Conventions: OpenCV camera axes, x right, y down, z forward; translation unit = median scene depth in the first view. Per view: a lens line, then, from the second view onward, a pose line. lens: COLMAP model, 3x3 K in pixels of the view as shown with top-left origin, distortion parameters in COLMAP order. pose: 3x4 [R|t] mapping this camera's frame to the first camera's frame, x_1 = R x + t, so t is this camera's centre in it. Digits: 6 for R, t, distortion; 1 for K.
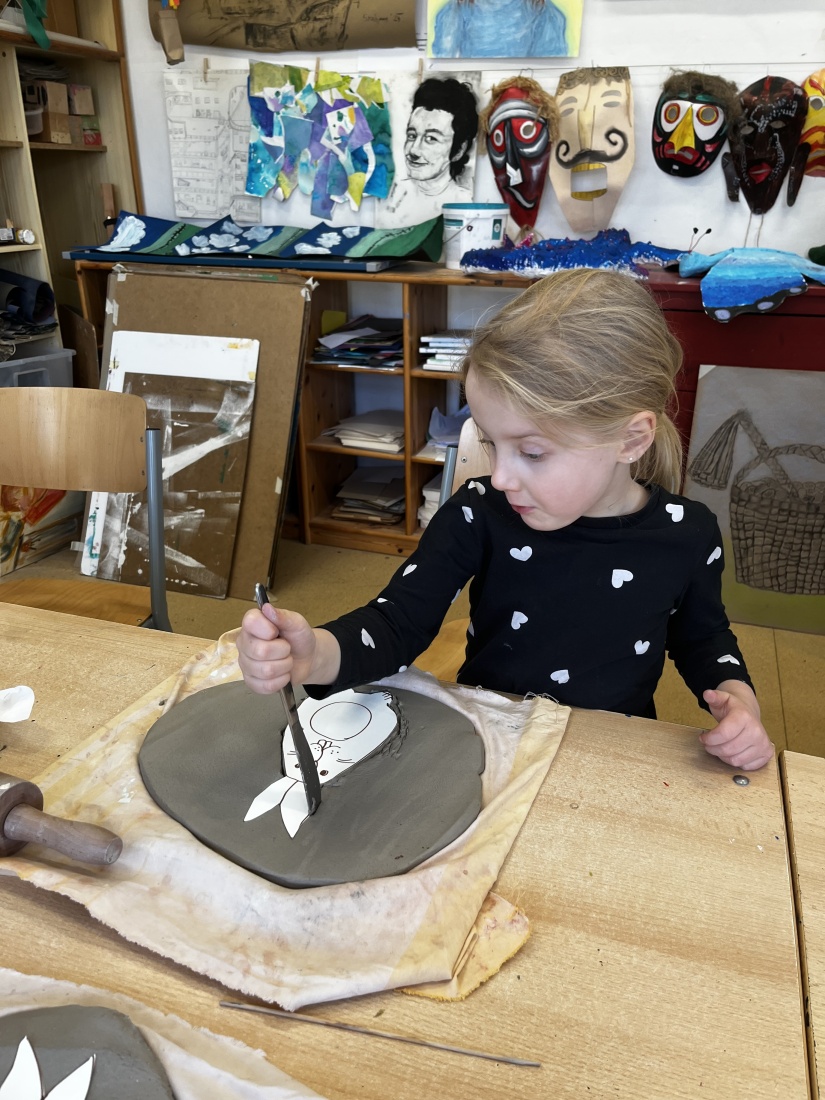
lens RADIAL K [[830.1, 0, 412.5], [0, 830.1, 550.0], [0, 0, 1]] dist [0.078156, -0.118442]
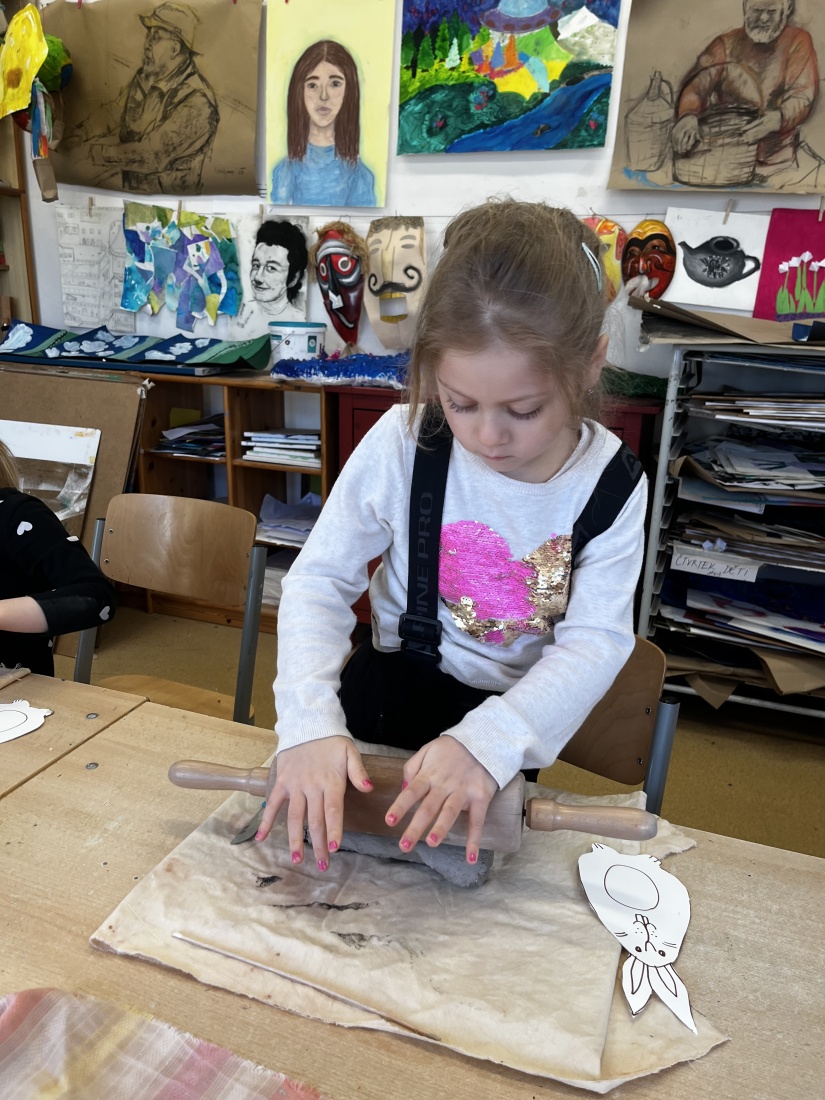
lens RADIAL K [[859.6, 0, 412.5], [0, 859.6, 550.0], [0, 0, 1]] dist [0.025406, 0.005759]
pose [[0.998972, 0.035684, -0.027948, 0.264752], [-0.039020, 0.990786, -0.129691, 0.046019], [0.023063, 0.130648, 0.991160, -0.133128]]
